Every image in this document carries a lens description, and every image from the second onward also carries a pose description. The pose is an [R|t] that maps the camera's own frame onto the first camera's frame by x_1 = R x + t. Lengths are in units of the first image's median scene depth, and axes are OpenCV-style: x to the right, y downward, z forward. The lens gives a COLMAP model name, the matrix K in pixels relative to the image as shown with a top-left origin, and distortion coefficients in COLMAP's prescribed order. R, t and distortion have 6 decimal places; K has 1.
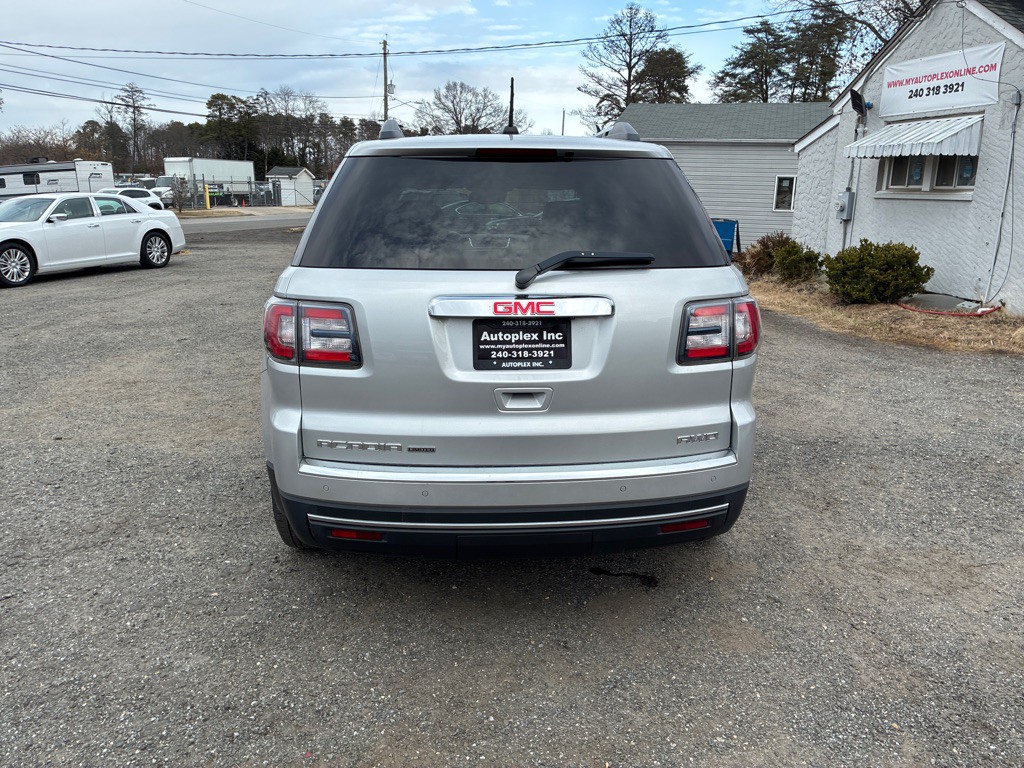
lens RADIAL K [[766.8, 0, 526.2], [0, 766.8, 366.5], [0, 0, 1]] dist [0.072648, -0.104762]
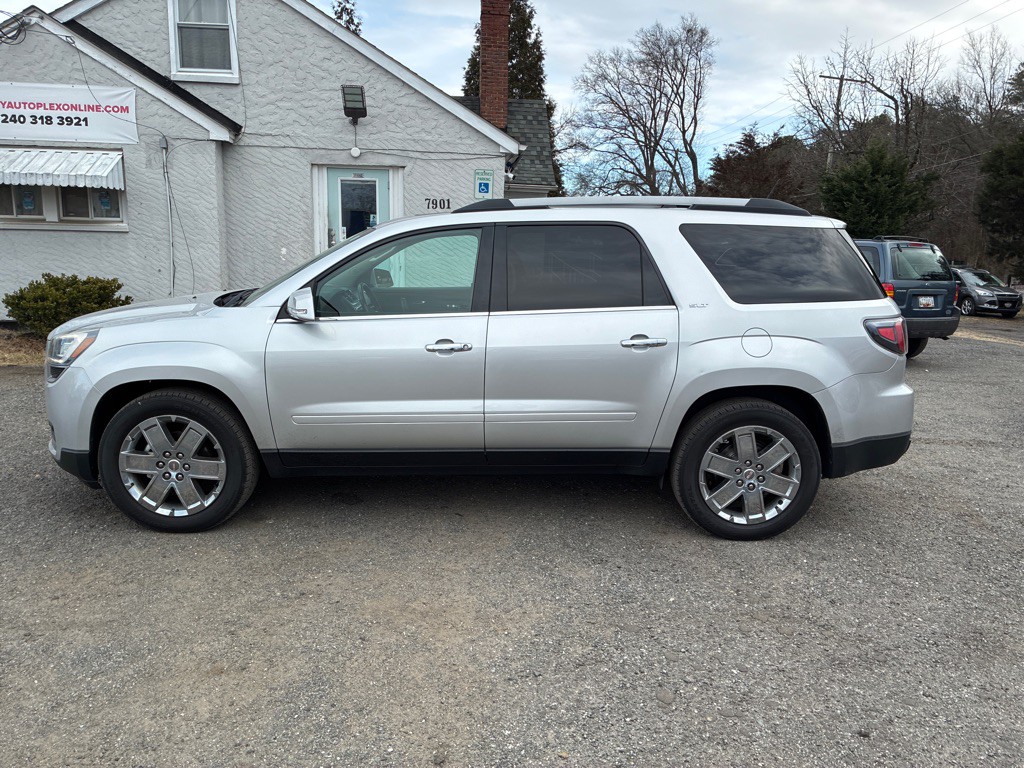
lens RADIAL K [[768.5, 0, 523.6], [0, 768.5, 370.3], [0, 0, 1]] dist [0.061613, -0.084533]
pose [[0.056434, -0.187469, 0.980648, -0.530848], [0.202631, 0.963922, 0.172611, -0.113043], [-0.977628, 0.188969, 0.092385, 0.438102]]
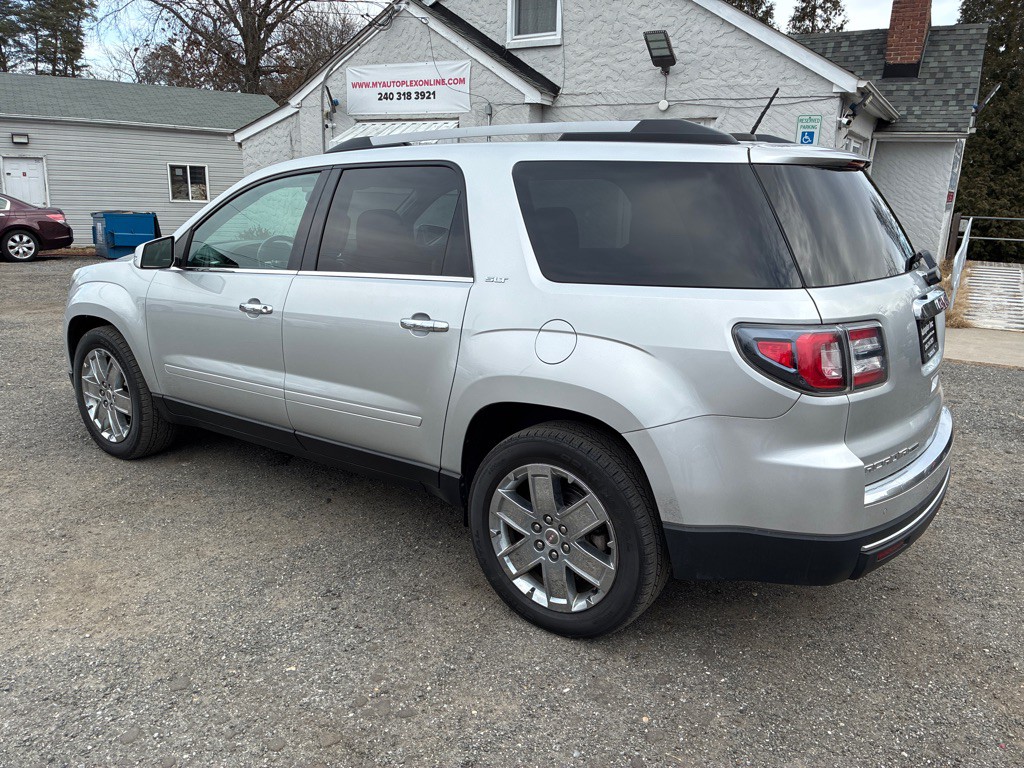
lens RADIAL K [[768.5, 0, 523.6], [0, 768.5, 370.3], [0, 0, 1]] dist [0.061613, -0.084533]
pose [[0.639598, -0.175952, 0.748302, -0.322207], [0.161019, 0.982522, 0.093398, -0.046557], [-0.751656, 0.060754, 0.656751, 0.179156]]
